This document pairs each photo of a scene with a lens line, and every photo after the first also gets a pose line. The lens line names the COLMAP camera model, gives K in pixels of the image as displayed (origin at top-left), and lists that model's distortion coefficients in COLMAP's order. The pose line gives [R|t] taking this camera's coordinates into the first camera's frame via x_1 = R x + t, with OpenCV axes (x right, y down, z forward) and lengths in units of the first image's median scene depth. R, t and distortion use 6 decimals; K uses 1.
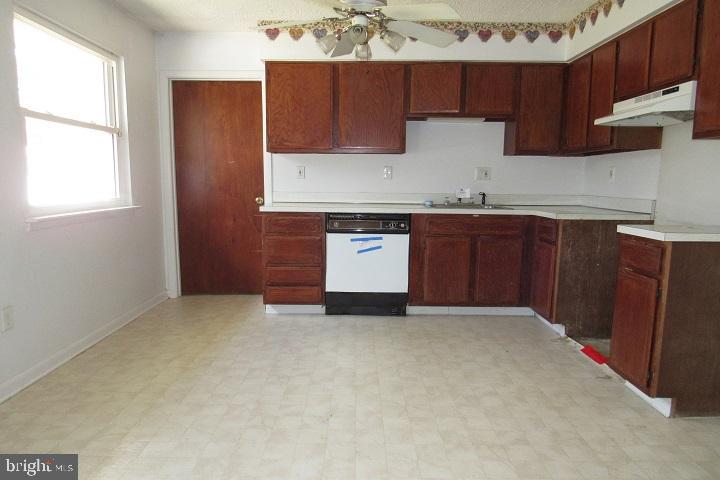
lens RADIAL K [[517.9, 0, 365.3], [0, 517.9, 240.5], [0, 0, 1]] dist [-0.004219, 0.007202]
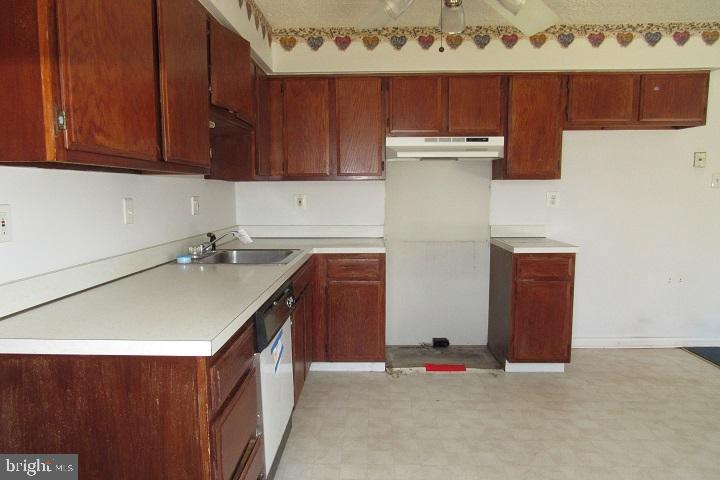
lens RADIAL K [[517.9, 0, 357.0], [0, 517.9, 244.3], [0, 0, 1]] dist [-0.004219, 0.007202]
pose [[0.035099, -0.112951, 0.992980, -0.500195], [0.122493, 0.986587, 0.107894, -0.143587], [-0.991849, 0.117846, 0.048464, 0.872117]]
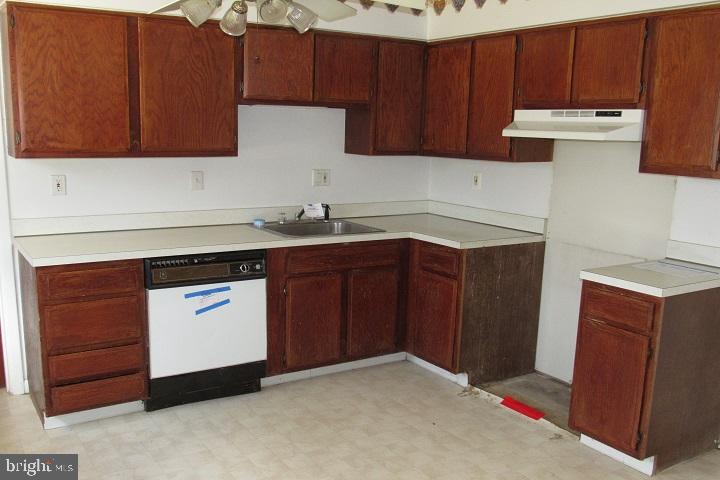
lens RADIAL K [[699.9, 0, 361.5], [0, 699.9, 252.6], [0, 0, 1]] dist [-0.024588, 0.000000]
pose [[0.846250, -0.087269, 0.525590, -0.296945], [0.049029, 0.995064, 0.086280, -0.120175], [-0.530525, -0.047245, 0.846351, 0.131392]]
